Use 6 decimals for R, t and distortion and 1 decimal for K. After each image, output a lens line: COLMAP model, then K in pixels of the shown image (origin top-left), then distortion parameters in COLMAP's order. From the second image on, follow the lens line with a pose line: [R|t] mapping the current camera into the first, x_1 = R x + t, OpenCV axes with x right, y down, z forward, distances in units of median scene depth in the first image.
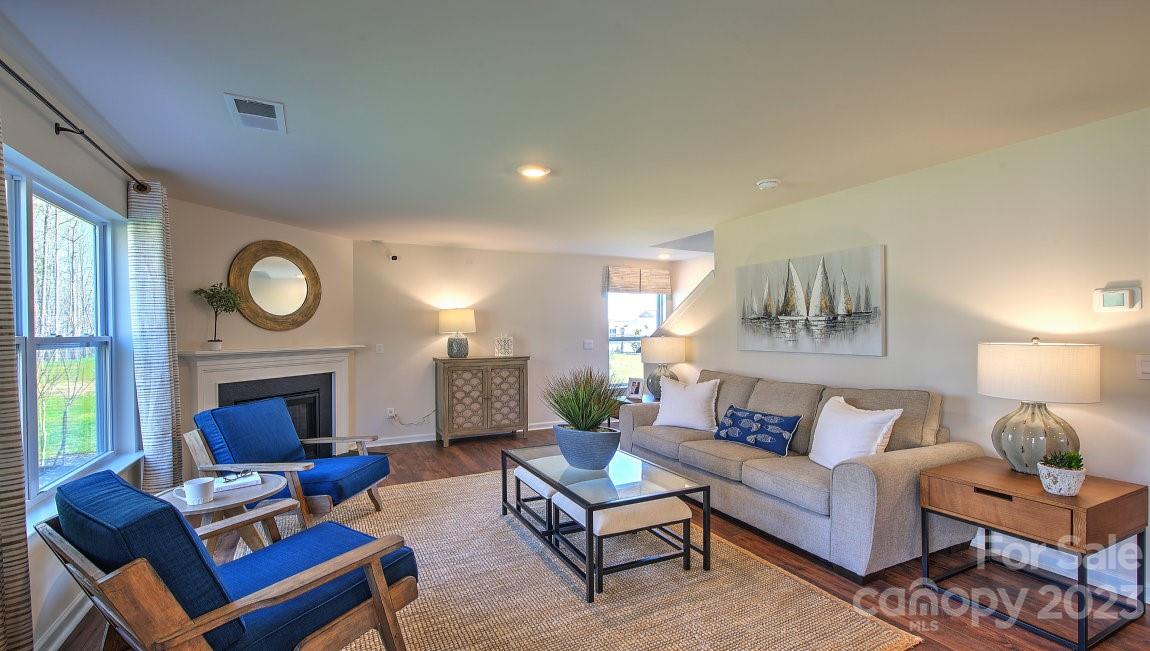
lens RADIAL K [[508.0, 0, 577.1], [0, 508.0, 334.8], [0, 0, 1]] dist [0.007541, -0.005081]
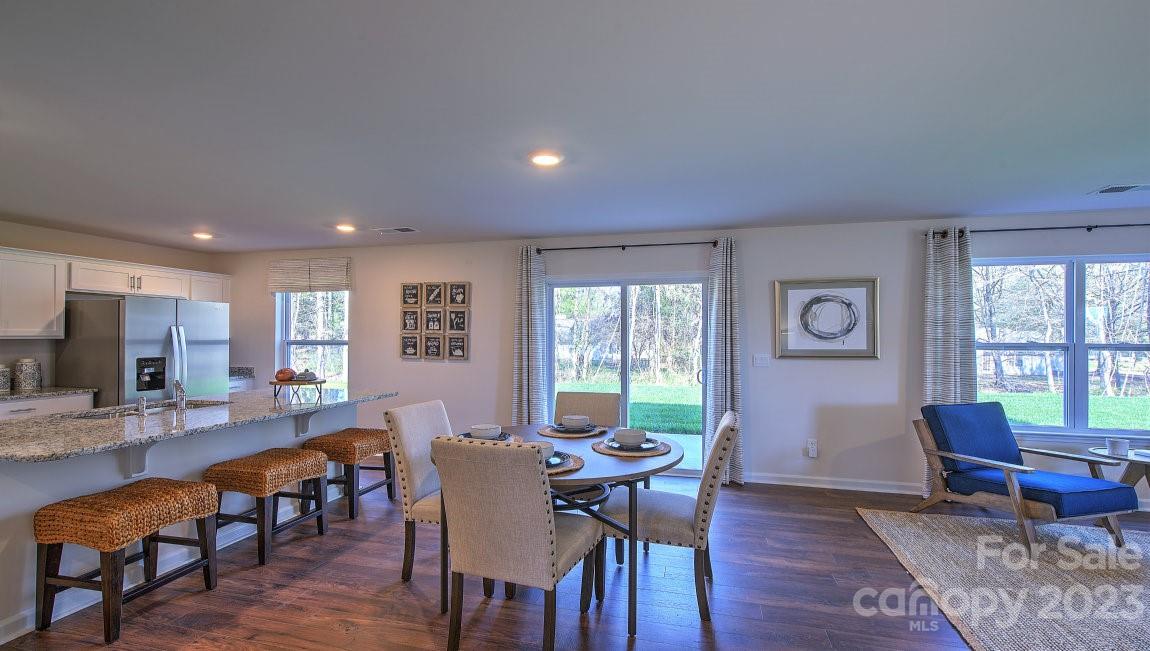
lens RADIAL K [[510.9, 0, 577.7], [0, 510.9, 329.9], [0, 0, 1]] dist [0.000745, -0.000306]
pose [[-0.665370, -0.003870, -0.746504, 0.824735], [-0.003186, 0.999992, -0.002343, -0.018006], [0.746507, 0.000819, -0.665377, 0.455913]]
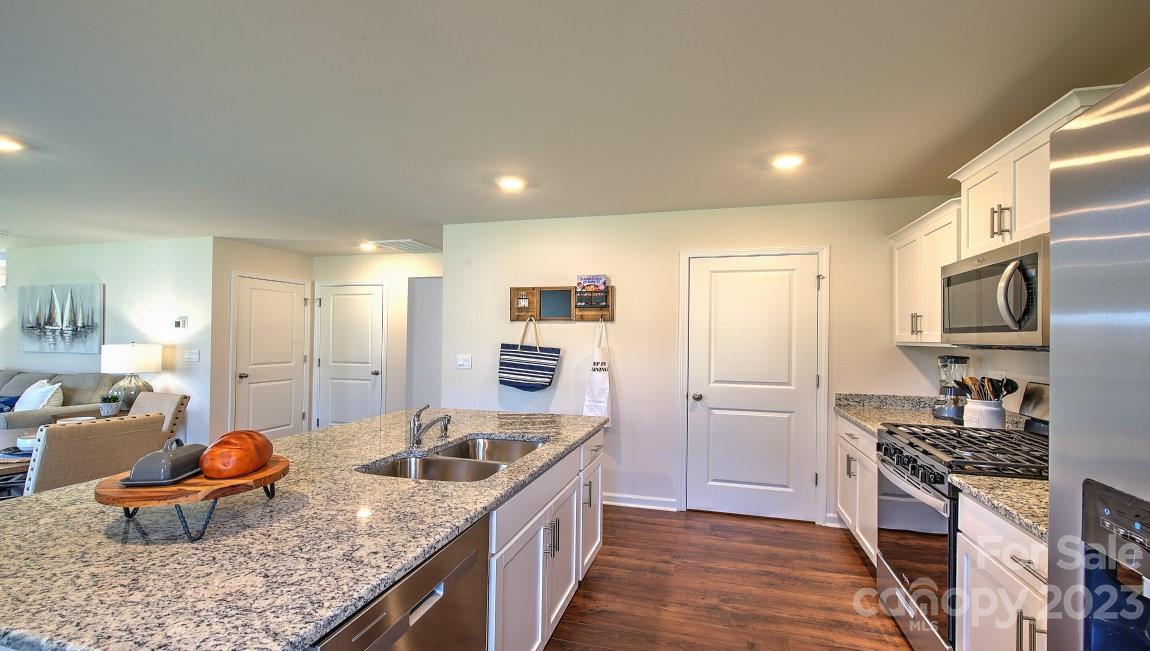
lens RADIAL K [[508.0, 0, 577.1], [0, 508.0, 334.8], [0, 0, 1]] dist [0.007541, -0.005081]
pose [[0.685024, 0.018928, 0.728274, 0.387486], [-0.009422, 0.999809, -0.017122, -0.003144], [-0.728459, 0.004867, 0.685072, -0.982904]]
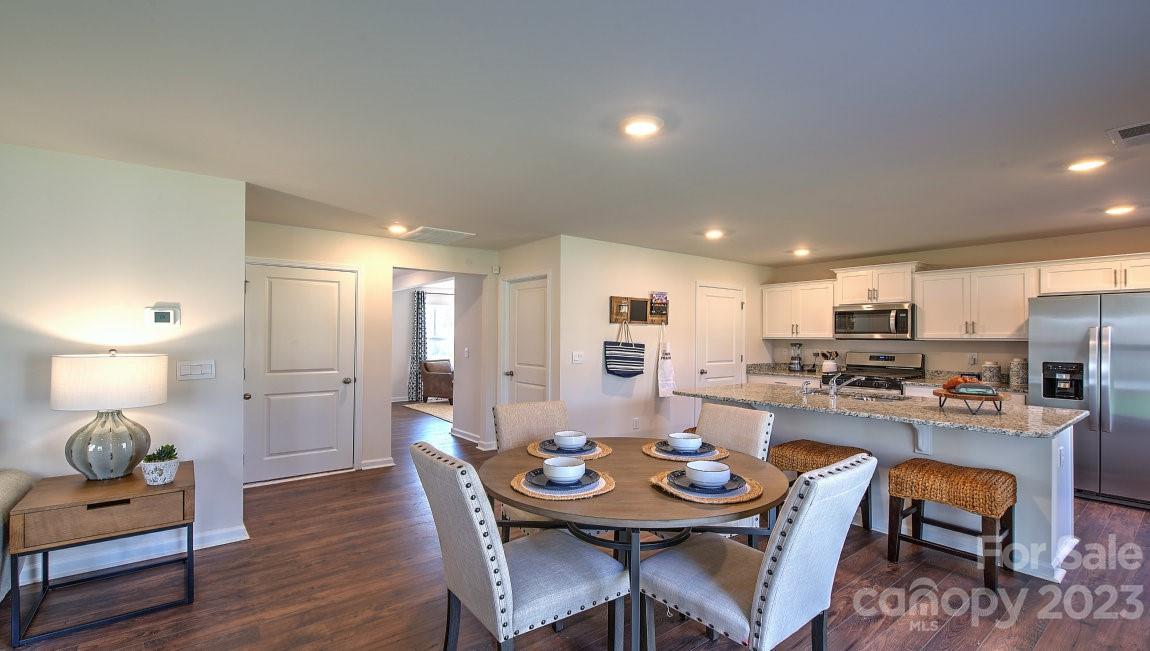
lens RADIAL K [[508.0, 0, 577.1], [0, 508.0, 334.8], [0, 0, 1]] dist [0.007541, -0.005081]
pose [[-0.191536, 0.008287, 0.981451, -0.204441], [0.004172, 0.999962, -0.007629, -0.007954], [-0.981477, 0.002634, -0.191563, 0.155623]]
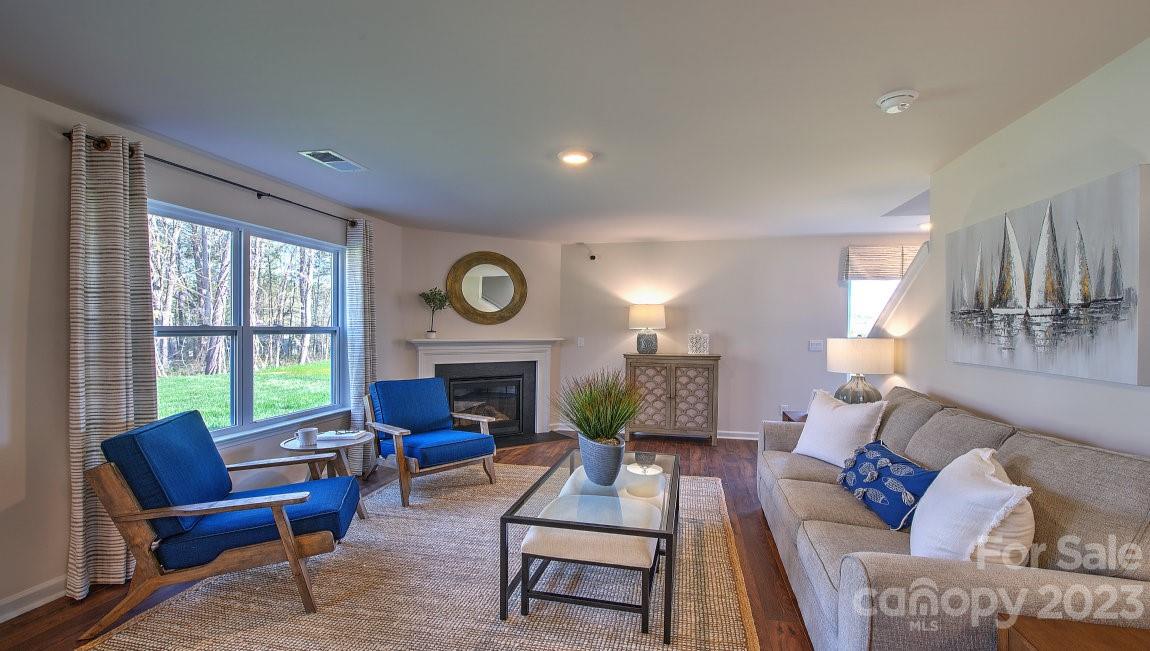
lens RADIAL K [[508.0, 0, 577.1], [0, 508.0, 334.8], [0, 0, 1]] dist [0.007541, -0.005081]
pose [[0.774013, 0.022399, -0.632773, 0.407008], [-0.017316, 0.999749, 0.014207, -0.004938], [0.632933, -0.000039, 0.774207, 0.212378]]
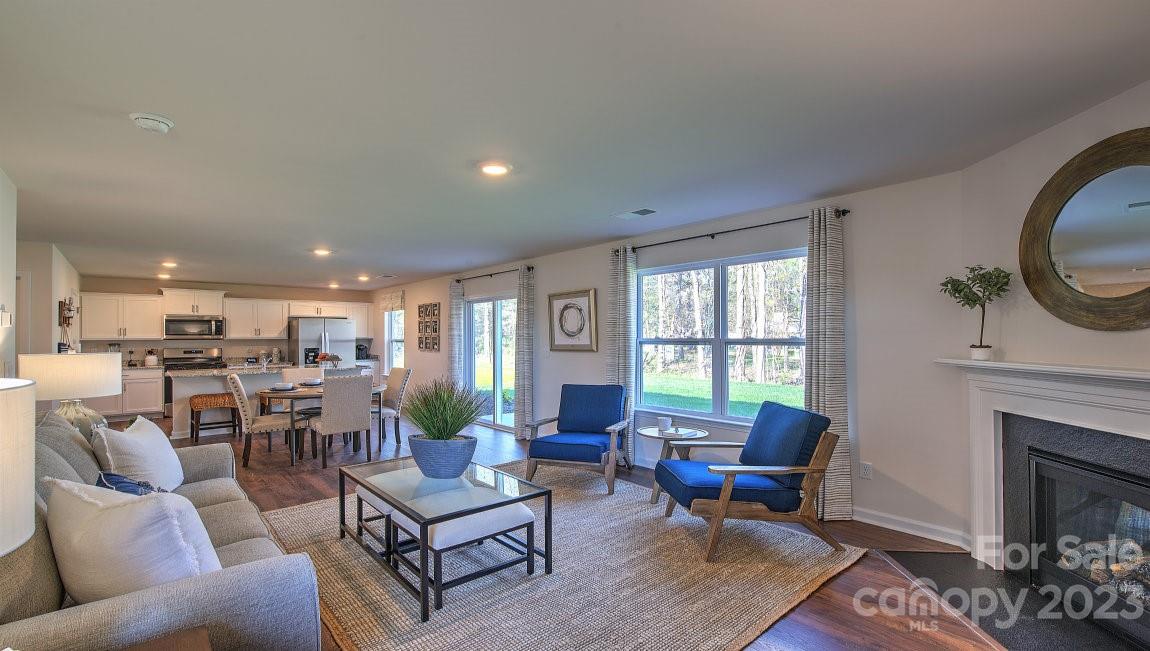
lens RADIAL K [[508.0, 0, 577.1], [0, 508.0, 334.8], [0, 0, 1]] dist [0.007541, -0.005081]
pose [[-0.971256, 0.012181, -0.237727, -0.005470], [0.011139, 0.999922, 0.005725, -0.015591], [0.237779, 0.002912, -0.971315, 1.514832]]
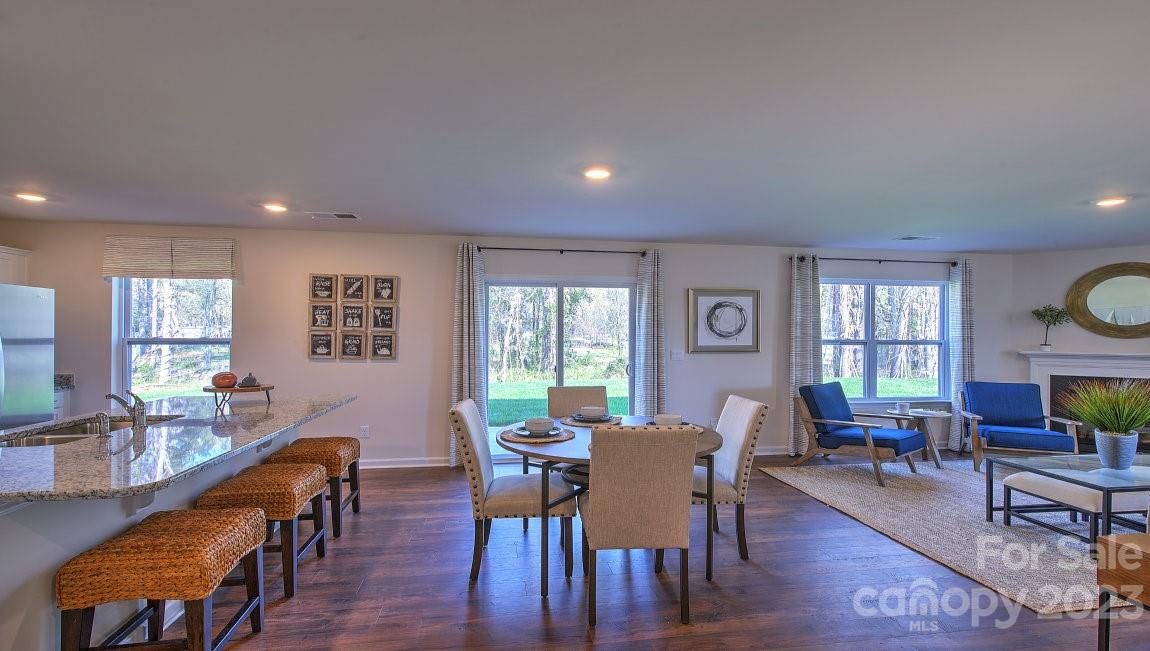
lens RADIAL K [[508.0, 0, 577.1], [0, 508.0, 334.8], [0, 0, 1]] dist [0.007541, -0.005081]
pose [[-0.309291, 0.006364, -0.950946, 1.060711], [-0.009234, 0.999910, 0.009695, -0.017831], [0.950922, 0.011779, -0.309205, 0.173745]]
